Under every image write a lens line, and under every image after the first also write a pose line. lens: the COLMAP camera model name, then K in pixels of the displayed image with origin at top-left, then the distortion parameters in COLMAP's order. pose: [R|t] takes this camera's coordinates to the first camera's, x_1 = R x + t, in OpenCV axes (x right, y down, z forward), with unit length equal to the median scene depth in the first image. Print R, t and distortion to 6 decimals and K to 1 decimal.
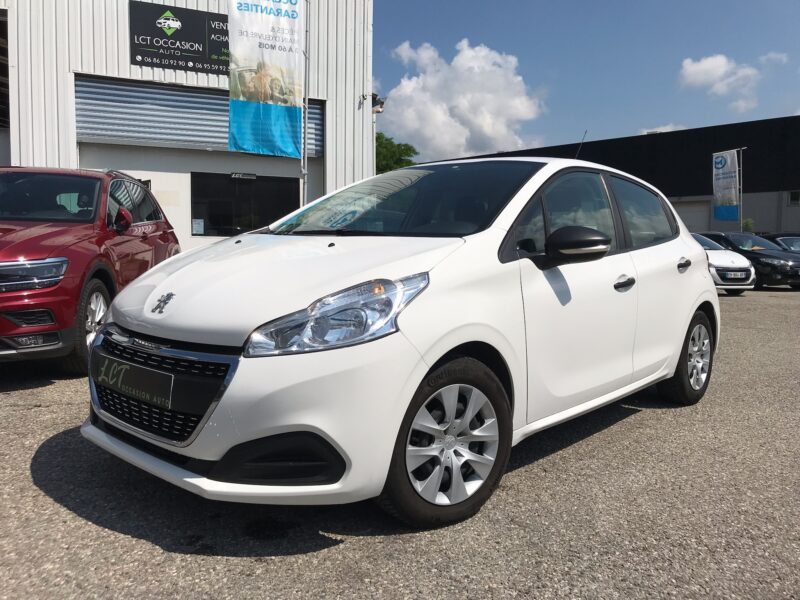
lens RADIAL K [[648.8, 0, 394.6], [0, 648.8, 296.2], [0, 0, 1]] dist [0.020273, -0.007566]
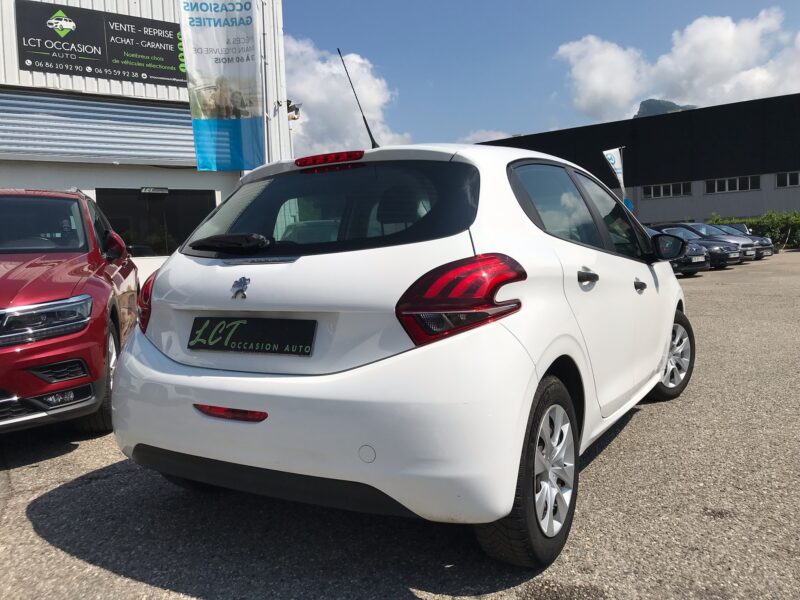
lens RADIAL K [[648.8, 0, 393.2], [0, 648.8, 298.7], [0, 0, 1]] dist [0.020273, -0.007566]
pose [[0.980396, -0.069060, 0.184540, -0.277159], [0.070098, 0.997540, 0.000902, -0.027707], [-0.184148, 0.012052, 0.982825, 0.105646]]
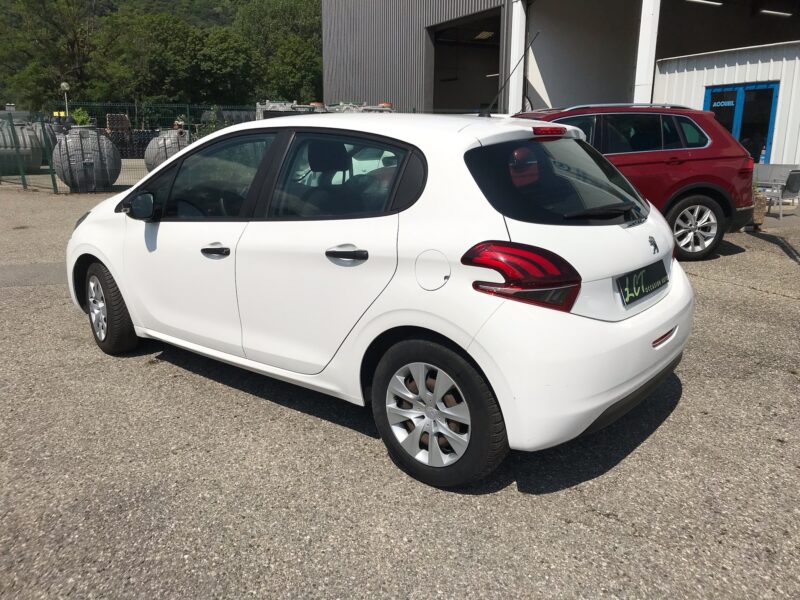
lens RADIAL K [[648.8, 0, 401.7], [0, 648.8, 295.0], [0, 0, 1]] dist [0.020273, -0.007566]
pose [[0.062551, 0.224485, -0.972468, 1.006856], [-0.077156, 0.972548, 0.219540, -0.144959], [0.995055, 0.061299, 0.078154, 0.895252]]
